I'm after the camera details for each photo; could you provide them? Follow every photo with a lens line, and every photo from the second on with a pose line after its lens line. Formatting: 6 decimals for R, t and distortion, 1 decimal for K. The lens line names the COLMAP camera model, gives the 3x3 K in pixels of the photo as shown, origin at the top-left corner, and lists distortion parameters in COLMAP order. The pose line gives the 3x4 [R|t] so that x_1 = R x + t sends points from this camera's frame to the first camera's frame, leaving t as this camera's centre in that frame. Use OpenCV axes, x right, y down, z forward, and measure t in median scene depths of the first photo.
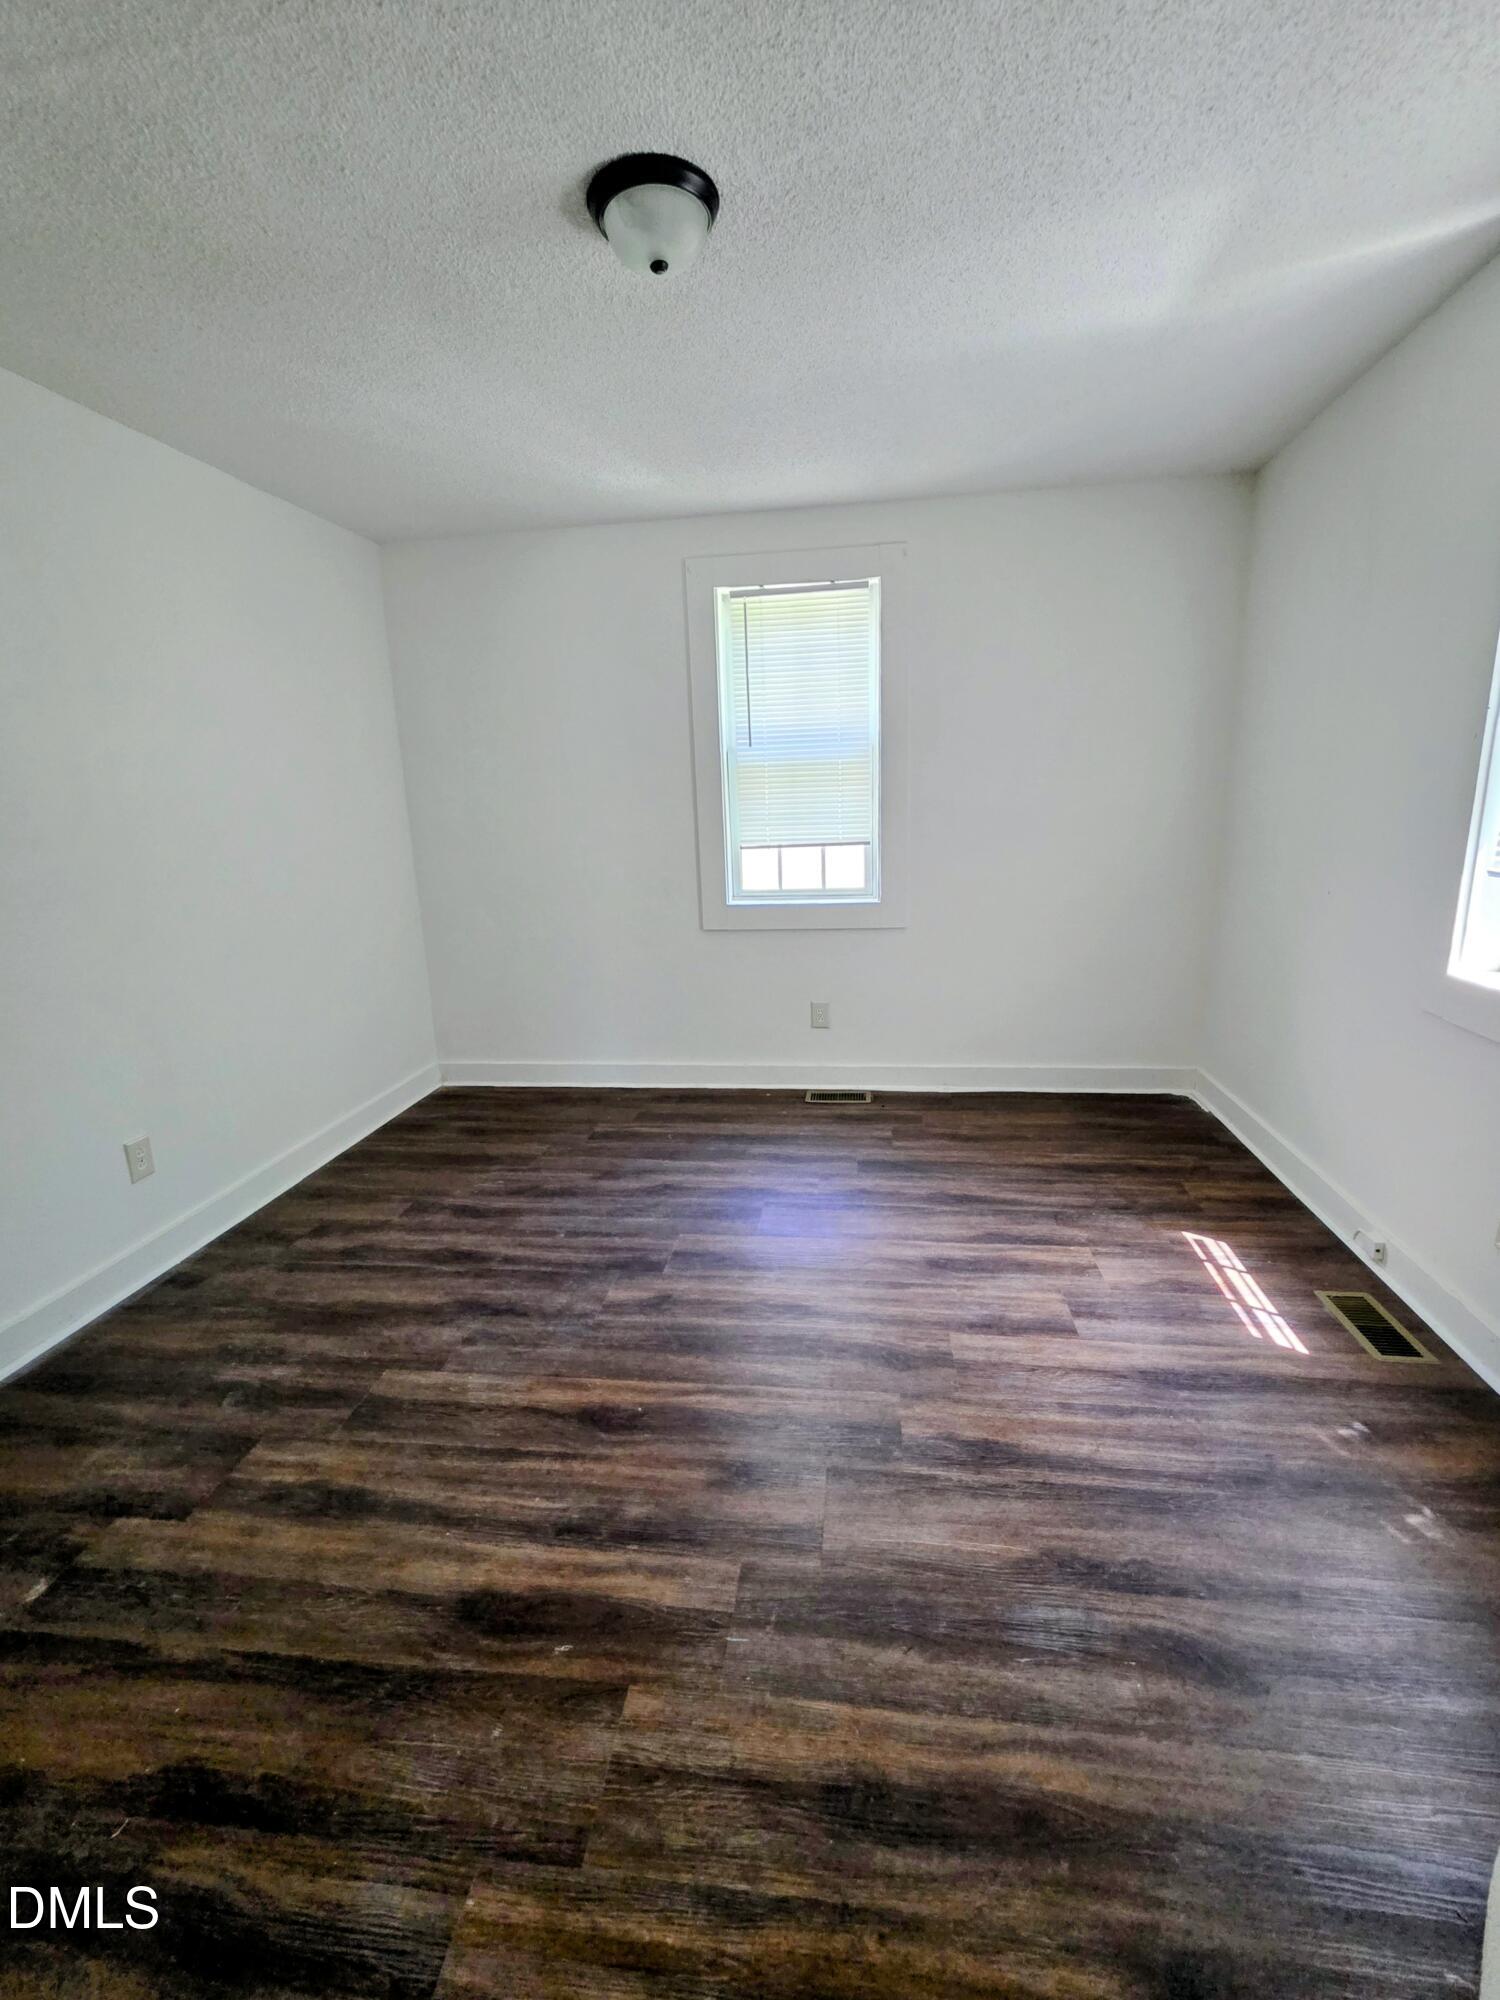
lens RADIAL K [[845.4, 0, 758.3], [0, 845.4, 1003.5], [0, 0, 1]] dist [-0.000077, 0.000369]
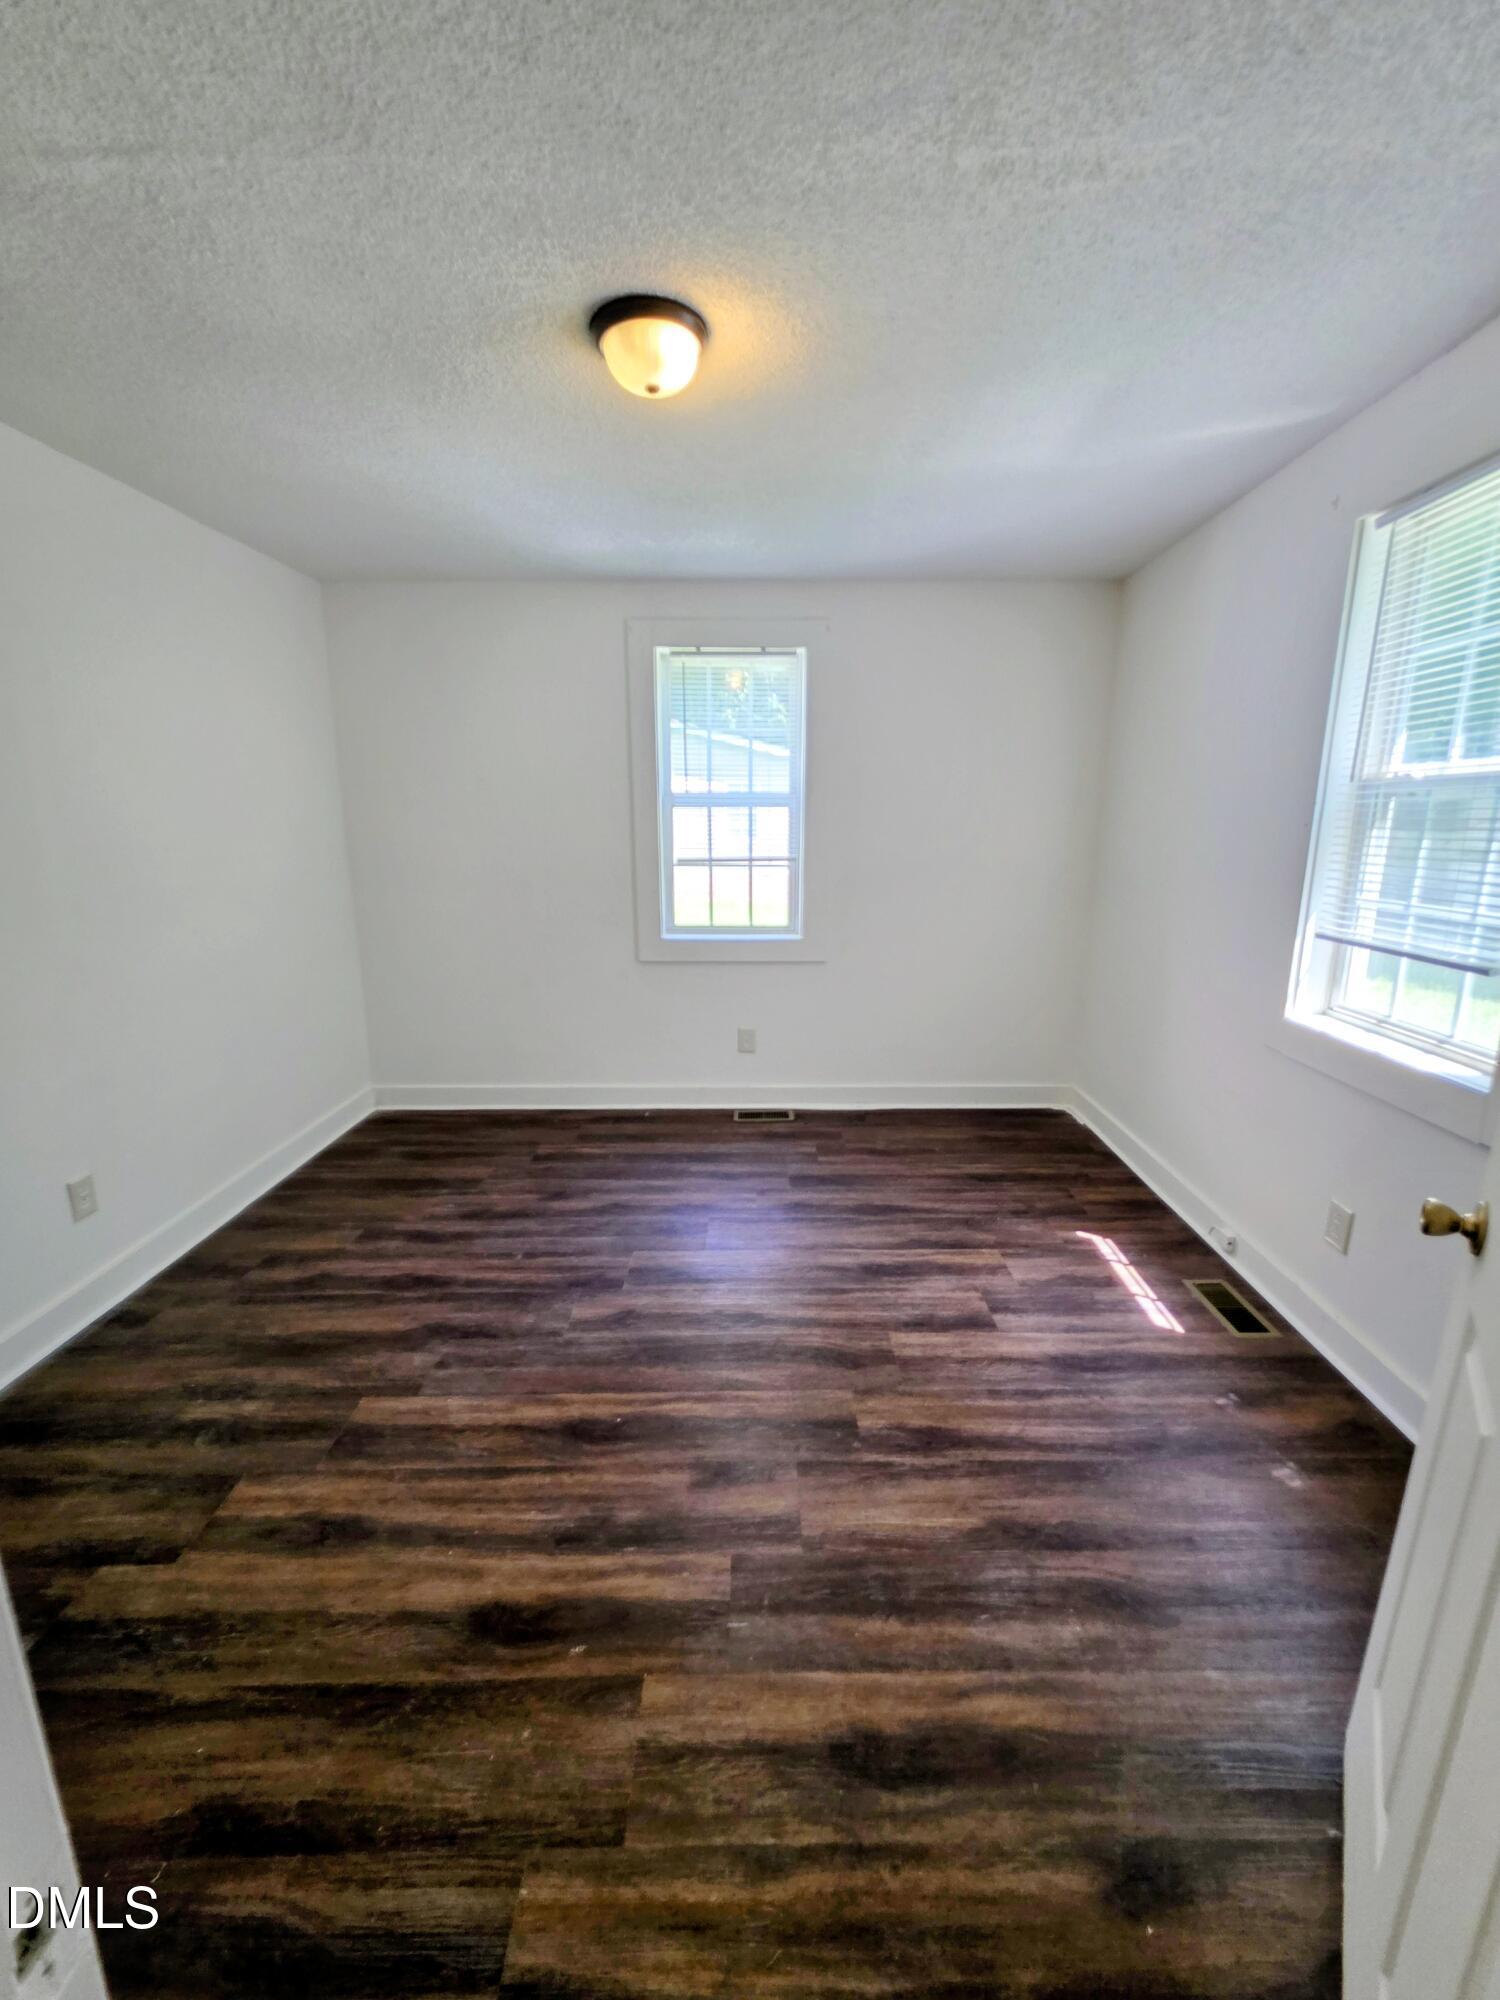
lens RADIAL K [[798.0, 0, 761.0], [0, 798.0, 1004.7], [0, 0, 1]] dist [0.000426, 0.000318]
pose [[0.990580, 0.002301, 0.136915, -0.111889], [-0.000584, 0.999921, -0.012584, -0.043978], [-0.136933, 0.012386, 0.990503, -0.048861]]
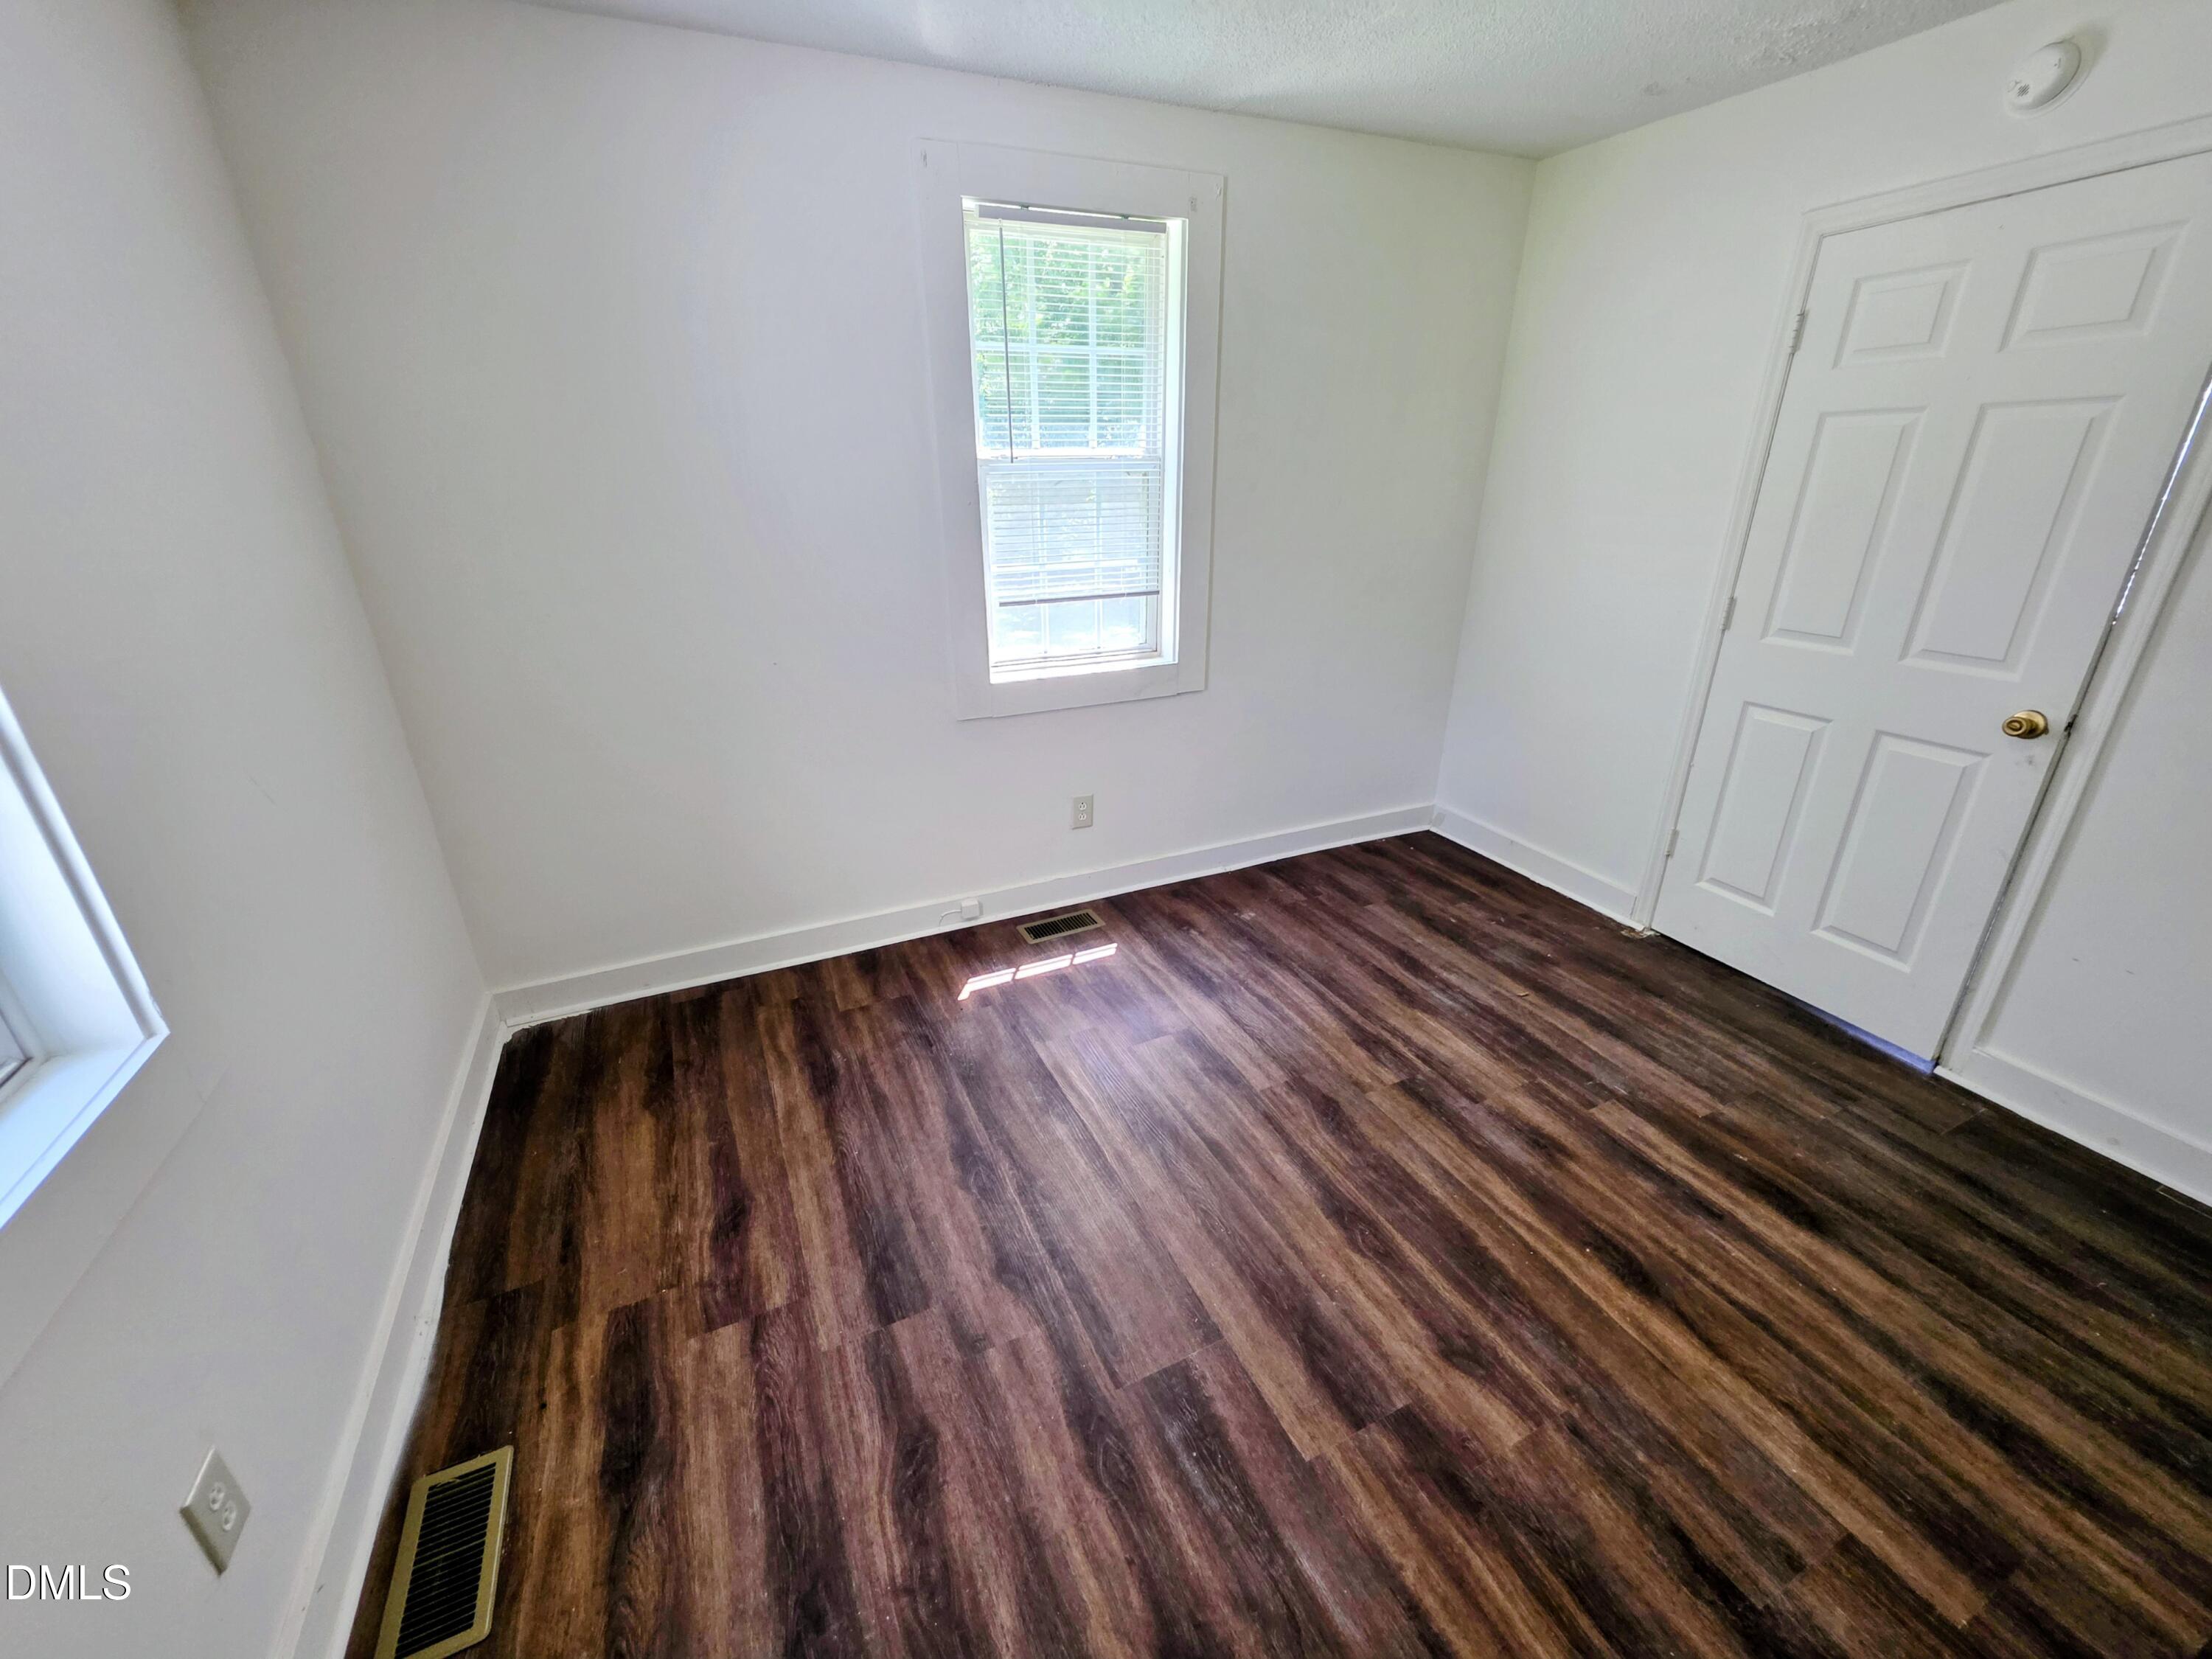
lens RADIAL K [[882.6, 0, 1108.1], [0, 882.6, 818.4], [0, 0, 1]] dist [0.000426, 0.000318]
pose [[-0.542908, -0.284577, 0.790106, -0.538558], [0.223946, 0.857705, 0.462806, -0.545894], [-0.809382, 0.428202, -0.401925, 1.792875]]
